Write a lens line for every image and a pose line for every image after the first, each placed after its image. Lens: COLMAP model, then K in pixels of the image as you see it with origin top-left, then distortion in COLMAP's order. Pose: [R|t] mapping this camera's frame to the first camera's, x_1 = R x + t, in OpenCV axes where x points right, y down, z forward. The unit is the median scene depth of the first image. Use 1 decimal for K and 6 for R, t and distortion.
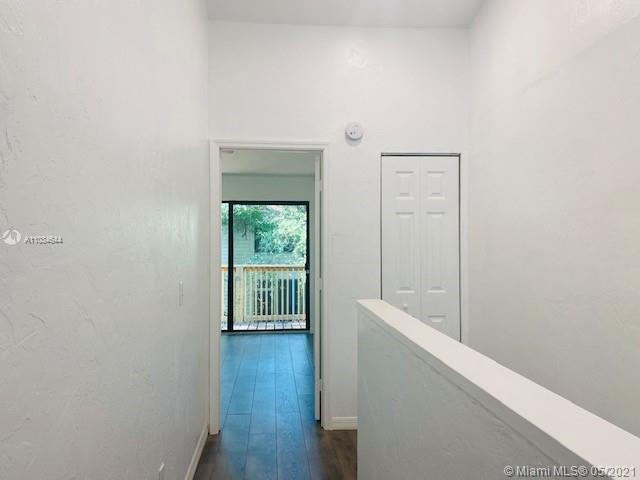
lens RADIAL K [[487.4, 0, 320.3], [0, 487.4, 241.8], [0, 0, 1]] dist [0.030772, 0.007974]
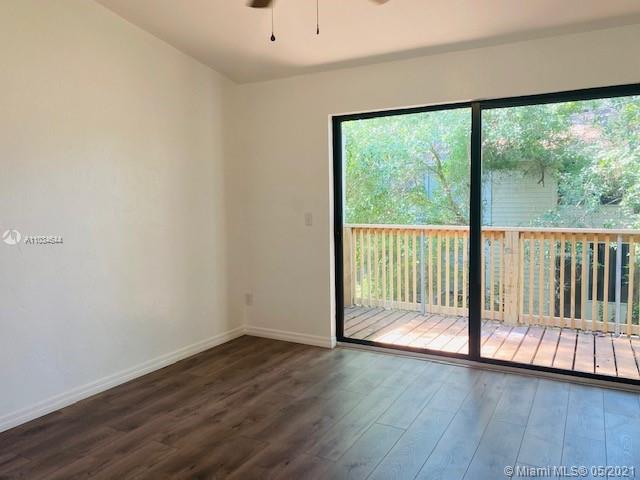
lens RADIAL K [[487.4, 0, 320.3], [0, 487.4, 241.2], [0, 0, 1]] dist [0.030772, 0.007974]
pose [[0.826864, 0.029116, -0.561648, -0.019300], [0.022586, 0.996134, 0.084891, 0.006836], [0.561949, -0.082878, 0.823010, 0.314358]]
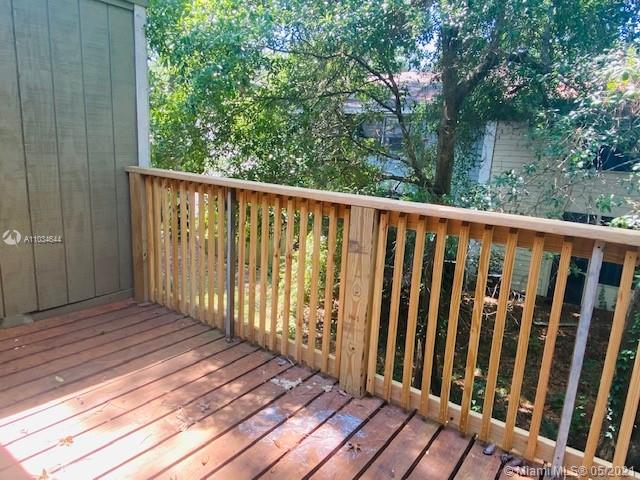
lens RADIAL K [[425.5, 0, 320.6], [0, 425.5, 239.7], [0, 0, 1]] dist [-0.004172, -0.004091]
pose [[0.748038, 0.168336, -0.641952, -0.021381], [-0.038906, 0.976756, 0.210793, 0.016559], [0.662515, -0.132705, 0.737200, 0.661755]]
